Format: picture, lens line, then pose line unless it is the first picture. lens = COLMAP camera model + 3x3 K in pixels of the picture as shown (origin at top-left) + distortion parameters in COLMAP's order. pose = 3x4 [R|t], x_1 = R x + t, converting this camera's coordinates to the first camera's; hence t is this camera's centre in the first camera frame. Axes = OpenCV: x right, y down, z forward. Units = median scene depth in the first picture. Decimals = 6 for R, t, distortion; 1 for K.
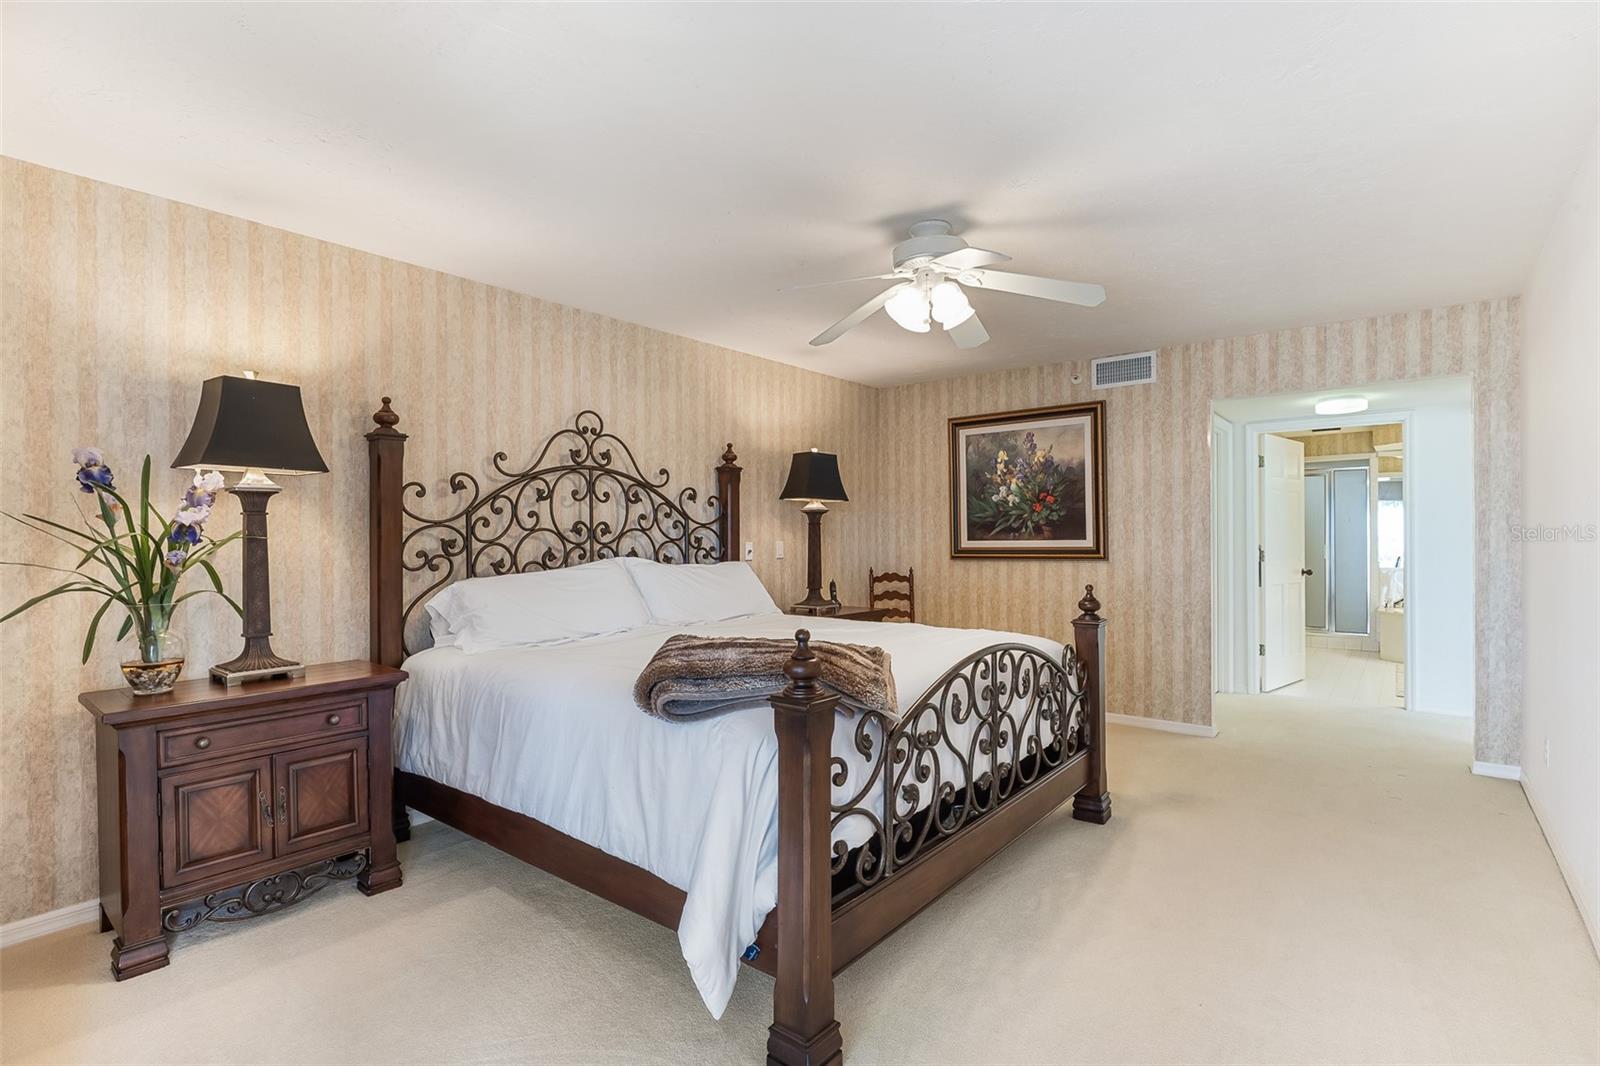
lens RADIAL K [[771.9, 0, 803.6], [0, 771.9, 551.0], [0, 0, 1]] dist [-0.001160, -0.000080]
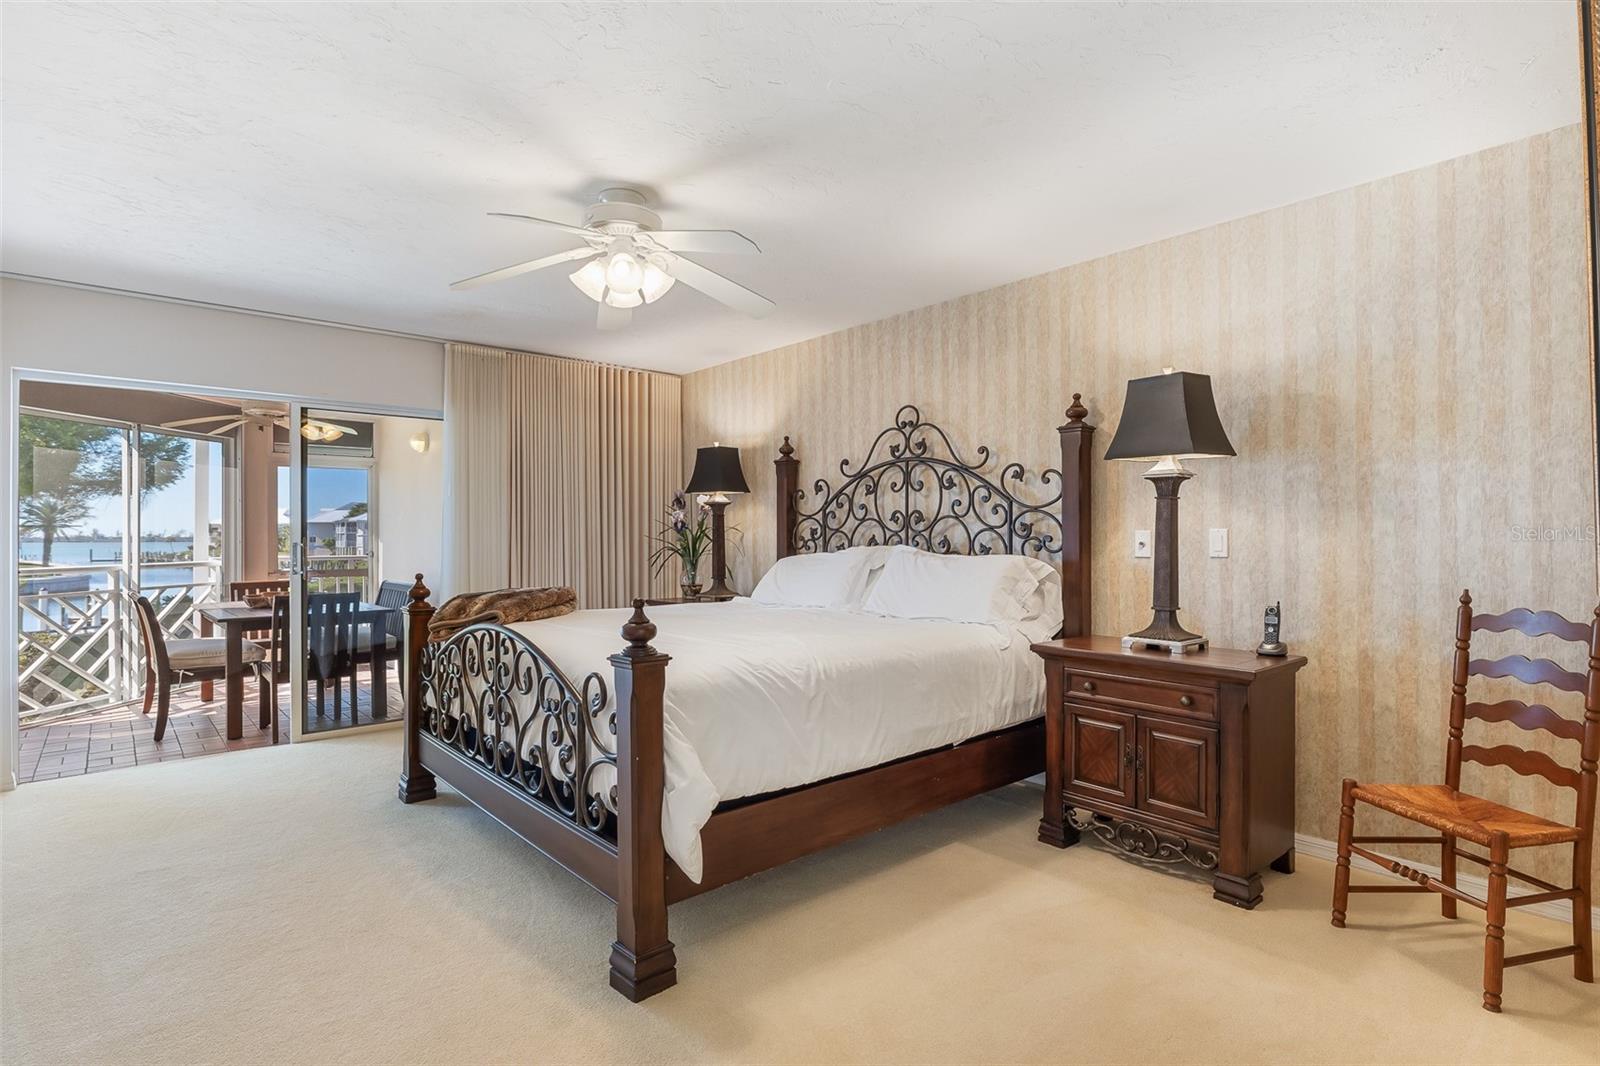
lens RADIAL K [[815.6, 0, 809.3], [0, 815.6, 532.7], [0, 0, 1]] dist [-0.013112, 0.000792]
pose [[-0.182026, 0.007158, -0.983268, 0.839568], [-0.006729, 0.999941, 0.008525, -0.016233], [0.983271, 0.008168, -0.181967, 1.066150]]
